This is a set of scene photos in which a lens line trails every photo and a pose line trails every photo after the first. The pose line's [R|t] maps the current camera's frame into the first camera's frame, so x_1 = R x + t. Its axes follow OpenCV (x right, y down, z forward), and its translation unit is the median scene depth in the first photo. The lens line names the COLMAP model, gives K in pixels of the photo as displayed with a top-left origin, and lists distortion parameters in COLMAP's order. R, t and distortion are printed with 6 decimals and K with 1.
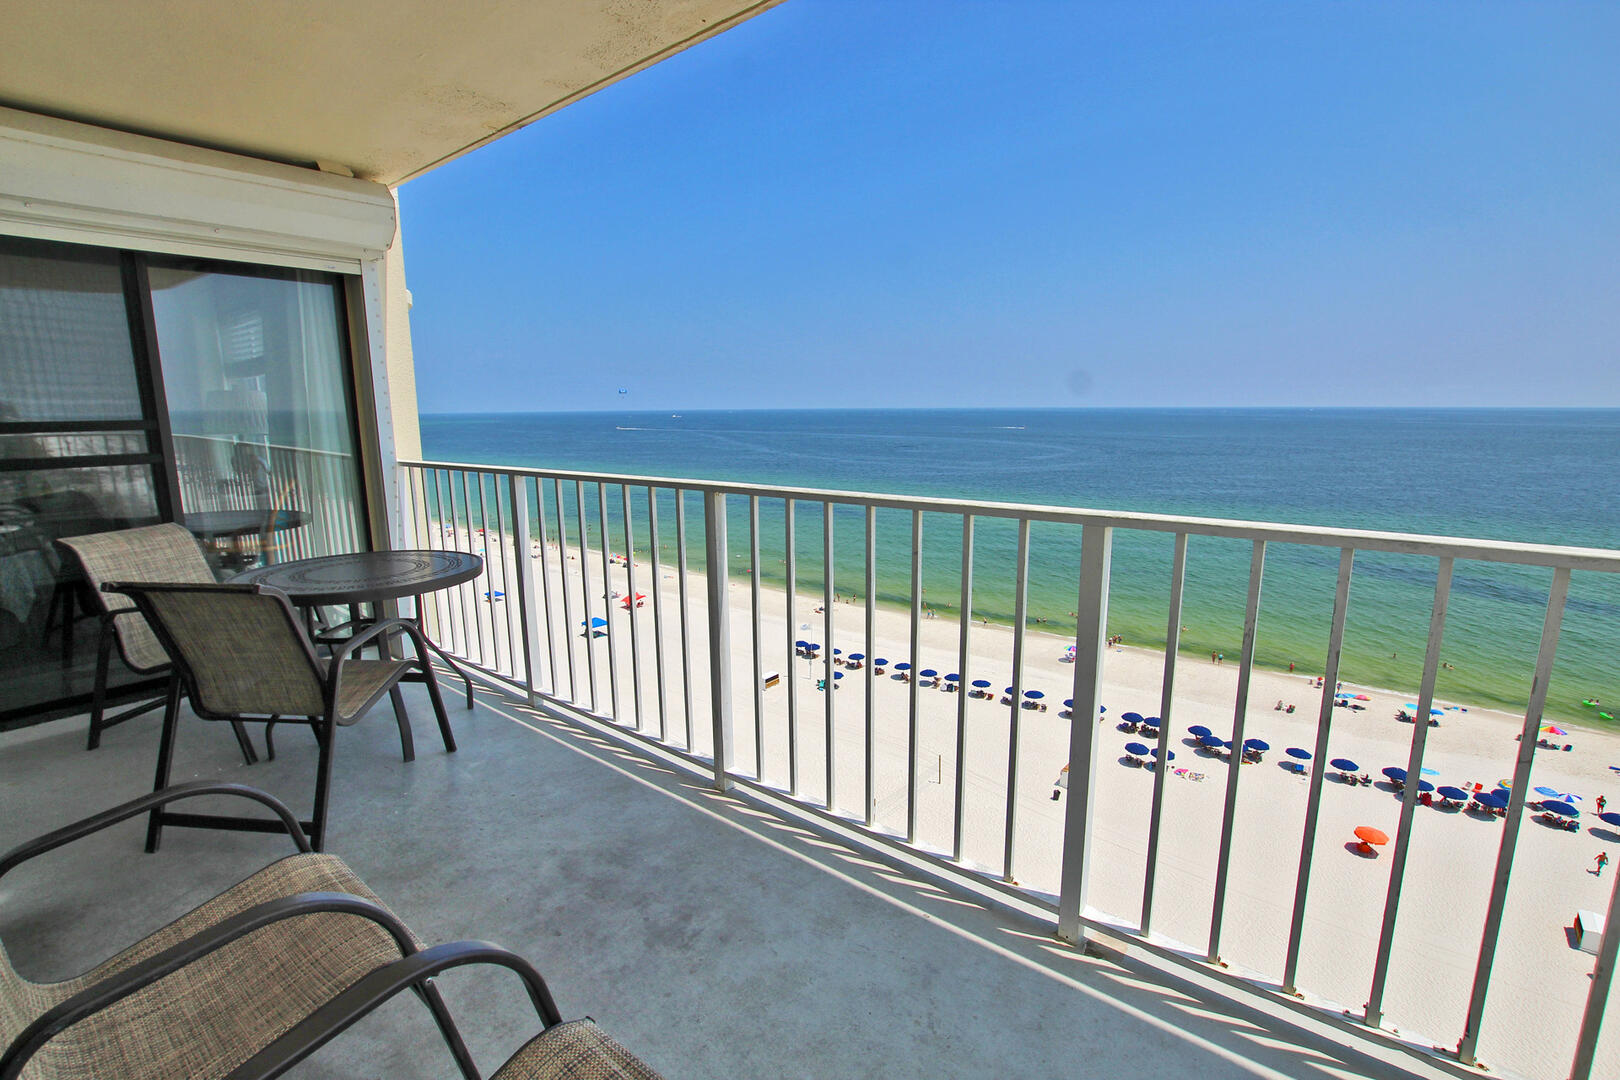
lens RADIAL K [[749.8, 0, 813.5], [0, 749.8, 545.7], [0, 0, 1]] dist [-0.037625, 0.006272]
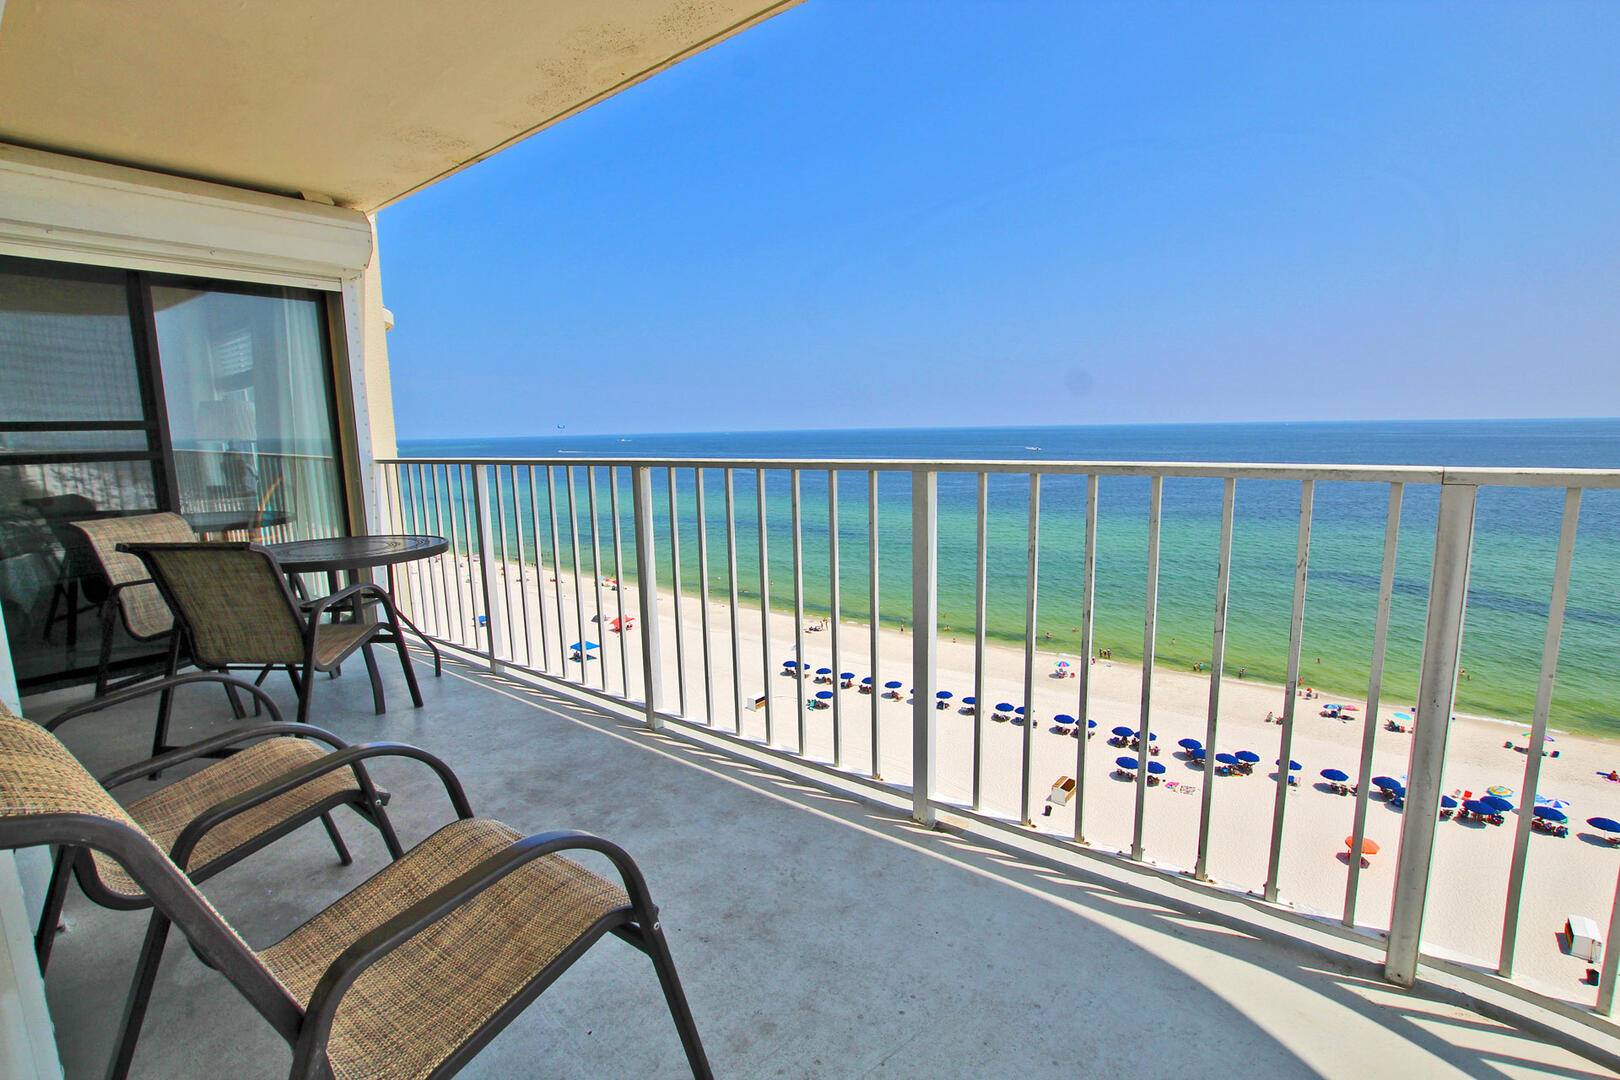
lens RADIAL K [[752.8, 0, 813.6], [0, 752.8, 545.8], [0, 0, 1]] dist [-0.036753, 0.005730]
pose [[0.999825, -0.014662, 0.011617, 0.091274], [0.014988, 0.999482, -0.028491, 0.065819], [-0.011194, 0.028660, 0.999527, -0.129159]]
